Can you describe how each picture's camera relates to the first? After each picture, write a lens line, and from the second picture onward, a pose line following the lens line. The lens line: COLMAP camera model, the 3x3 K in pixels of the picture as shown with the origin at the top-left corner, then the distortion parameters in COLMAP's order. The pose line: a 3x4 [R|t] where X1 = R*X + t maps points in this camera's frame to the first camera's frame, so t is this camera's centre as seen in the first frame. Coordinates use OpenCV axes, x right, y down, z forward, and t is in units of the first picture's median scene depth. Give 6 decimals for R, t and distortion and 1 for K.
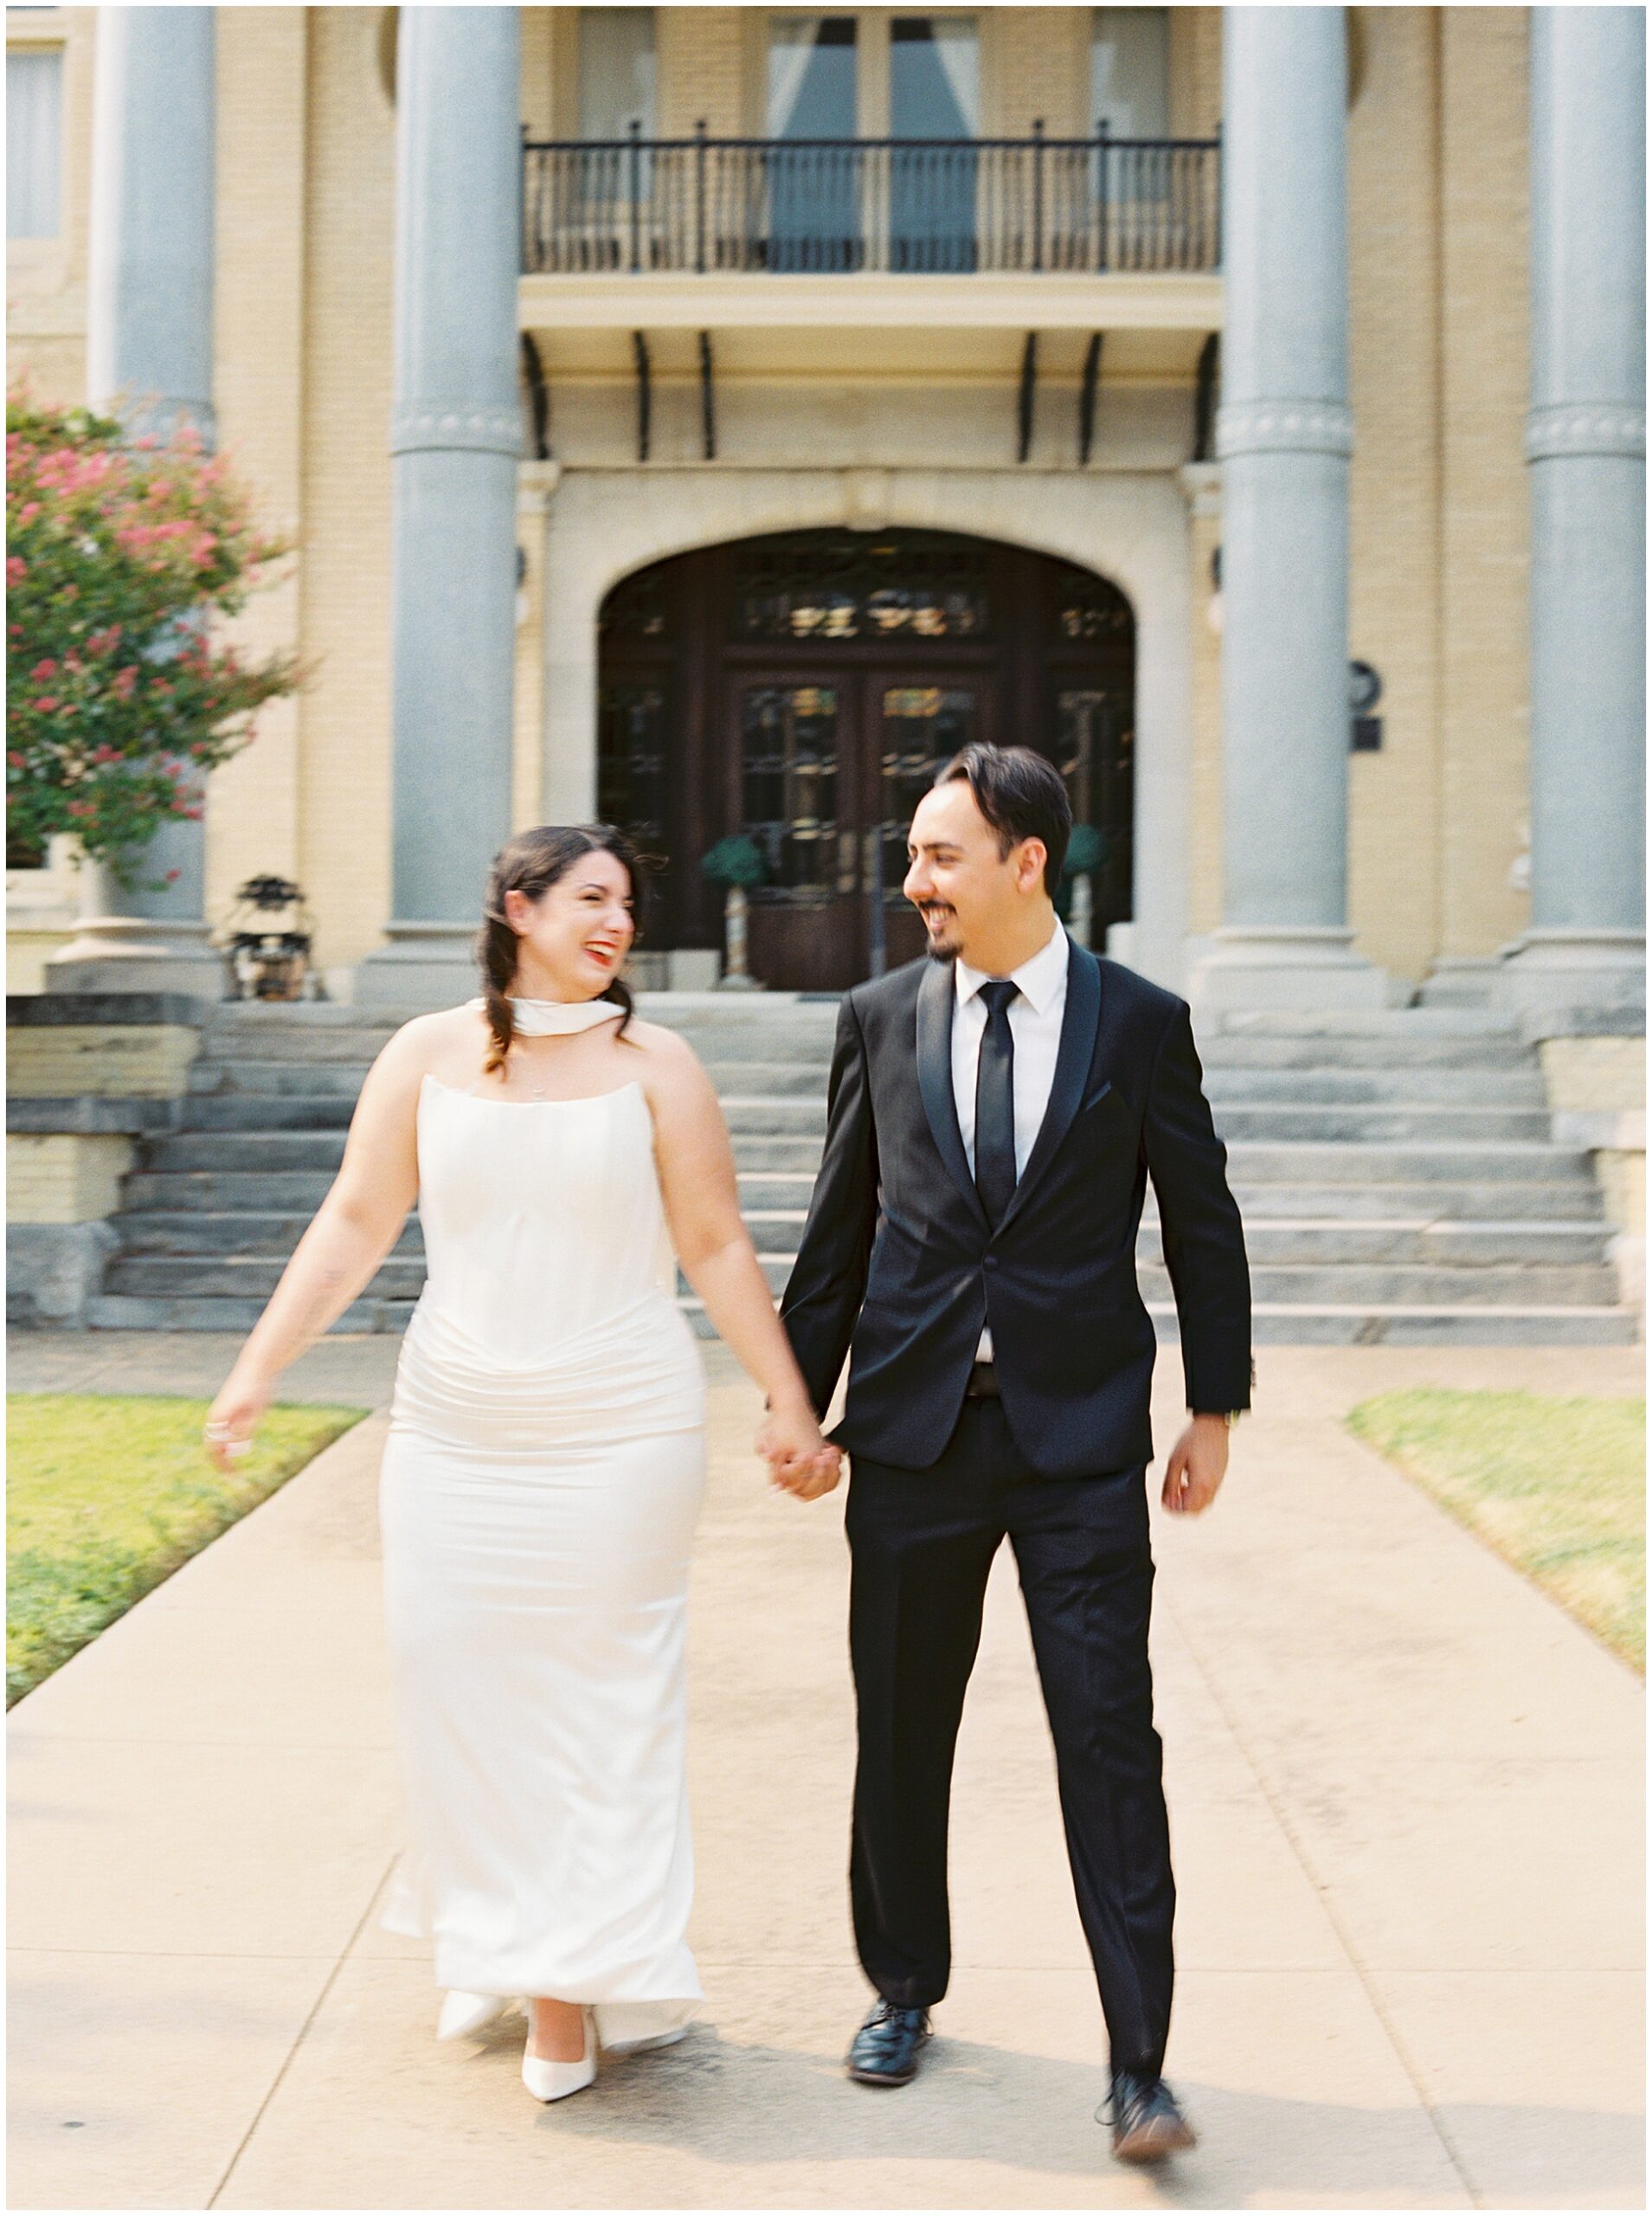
lens RADIAL K [[8963.7, 0, 826.0], [0, 8963.7, 1108.0], [0, 0, 1]] dist [-0.100769, 3.254794]
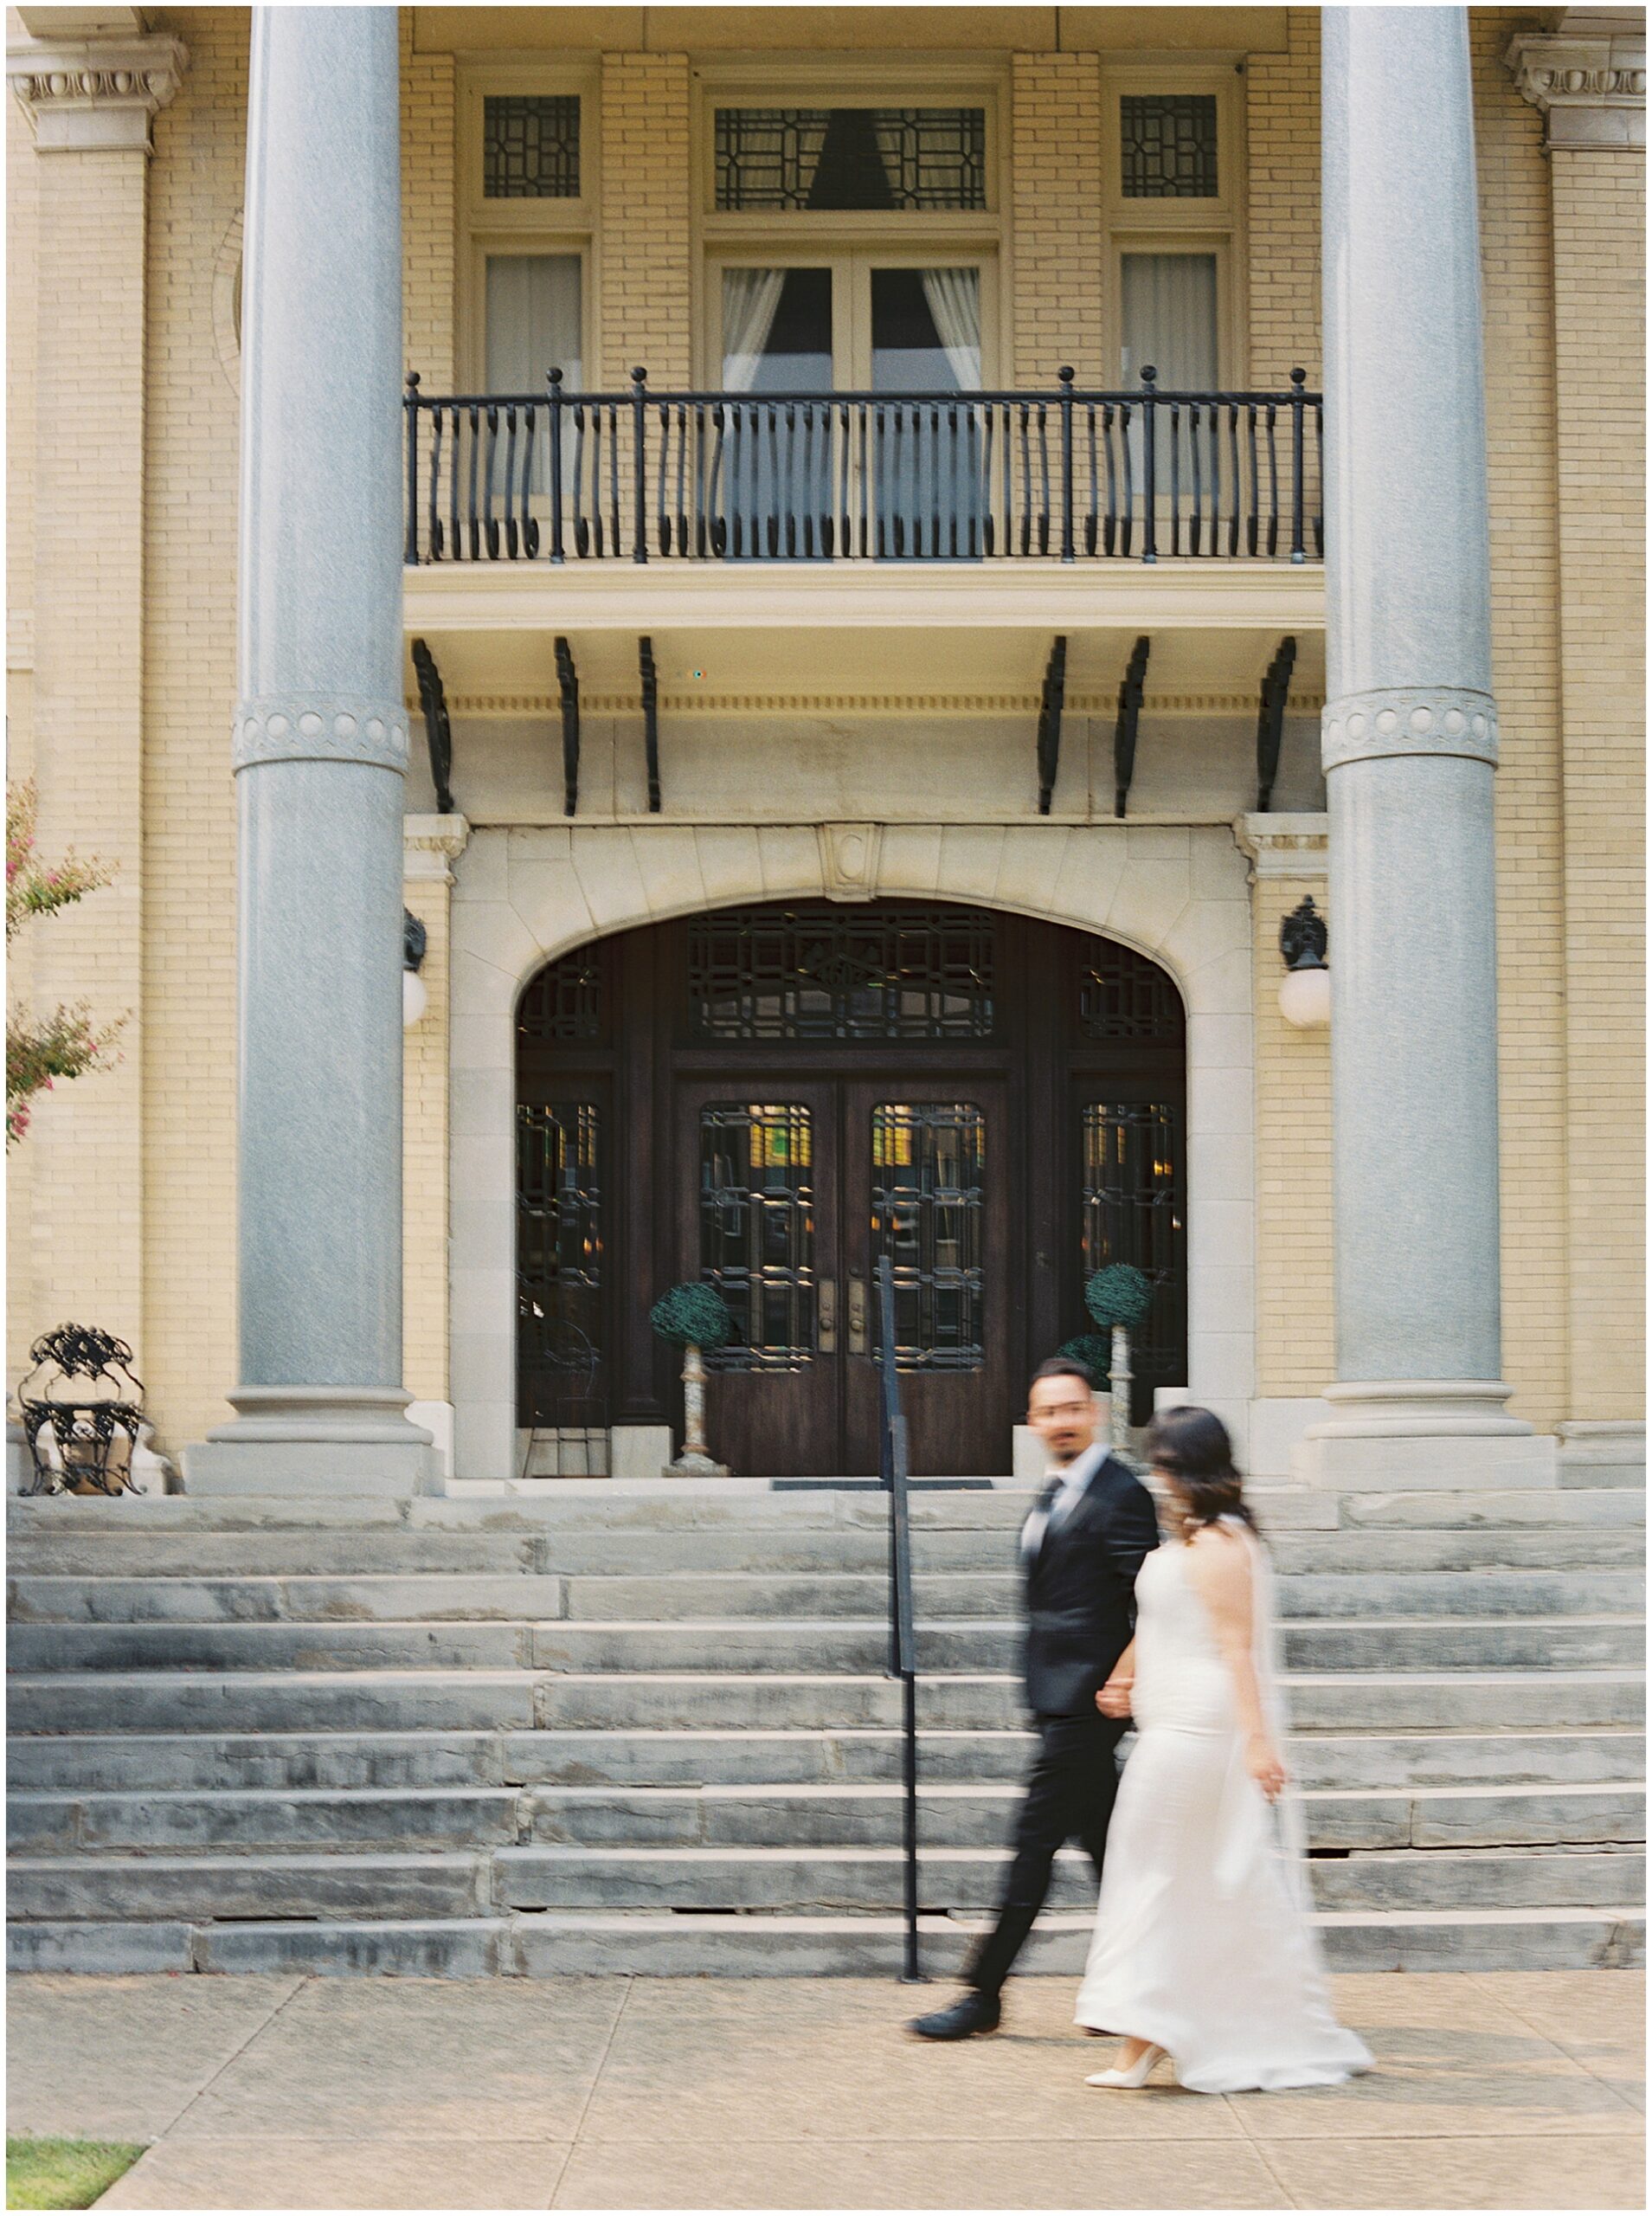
lens RADIAL K [[8963.7, 0, 826.0], [0, 8963.7, 1108.0], [0, 0, 1]] dist [-0.100769, 3.254794]
pose [[0.999915, -0.011180, 0.006666, -0.003532], [0.011525, 0.998461, -0.054247, -0.002481], [-0.006049, 0.054319, 0.998505, 0.216807]]
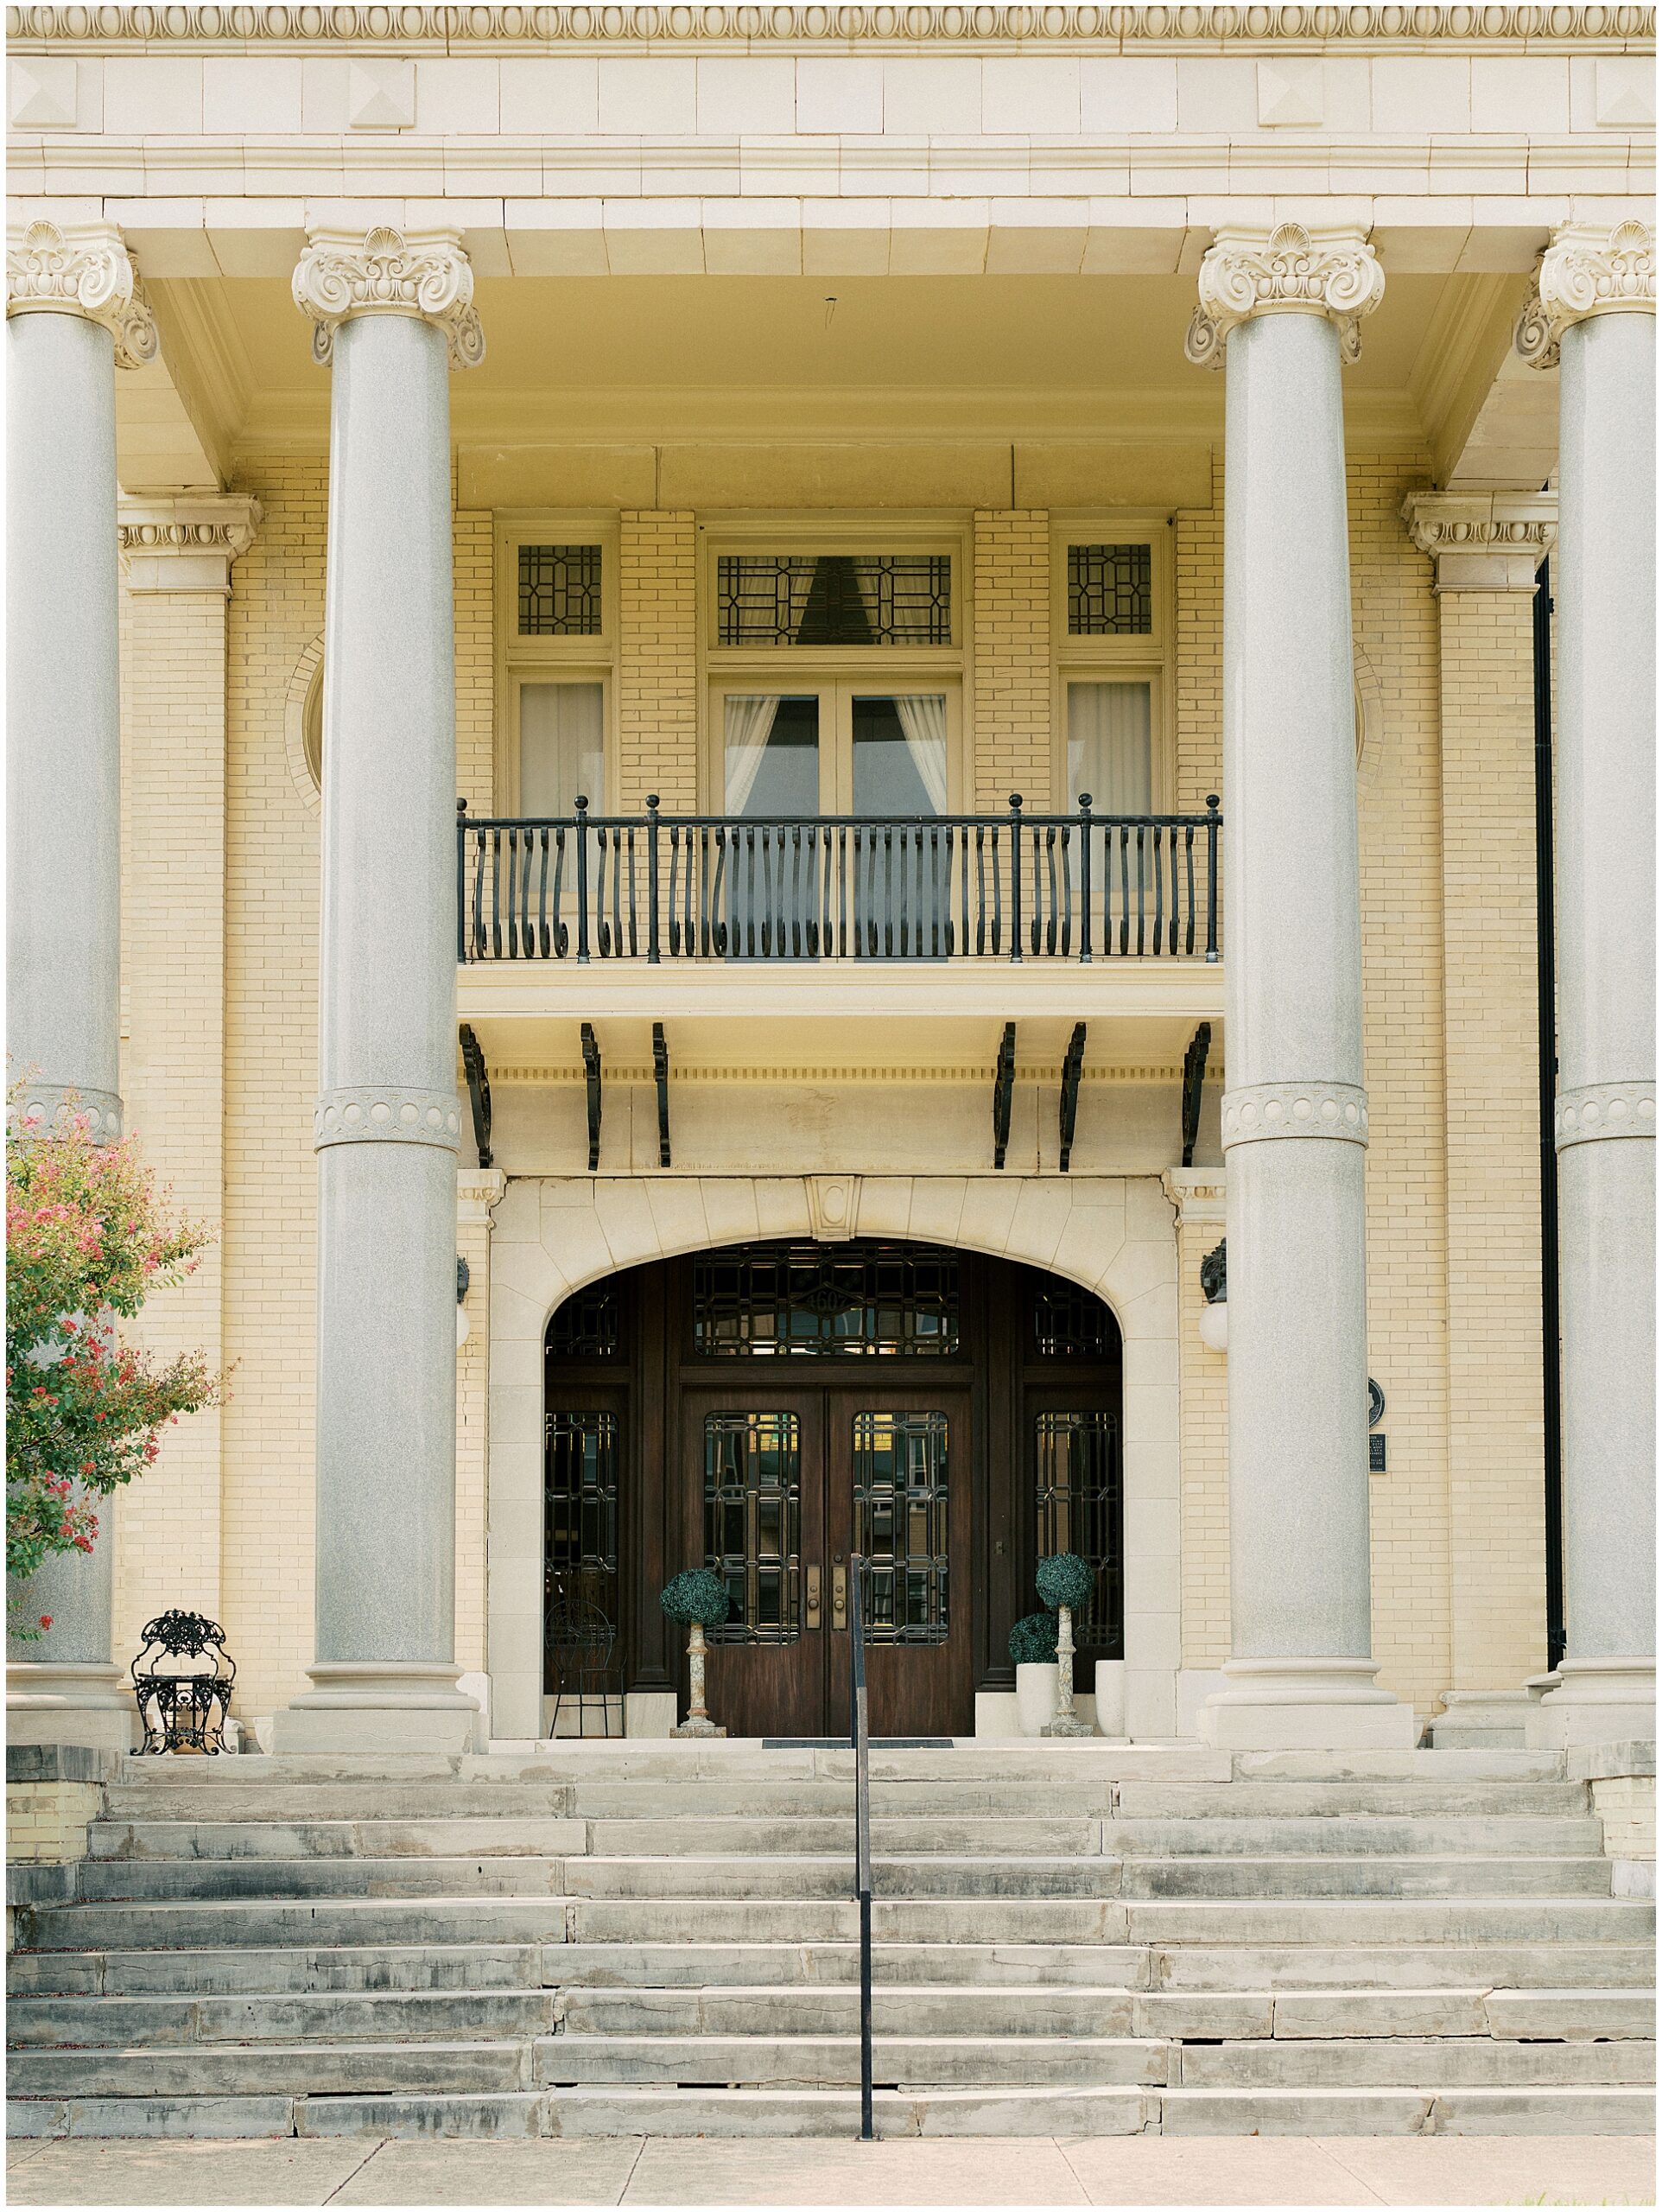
lens RADIAL K [[8653.0, 0, 955.0], [0, 8653.0, 1228.0], [0, 0, 1]] dist [0.601969, -5.703669]
pose [[0.999732, -0.008793, 0.021433, -0.002312], [0.010303, 0.997394, -0.071411, -0.001104], [-0.020749, 0.071613, 0.997217, 0.105776]]
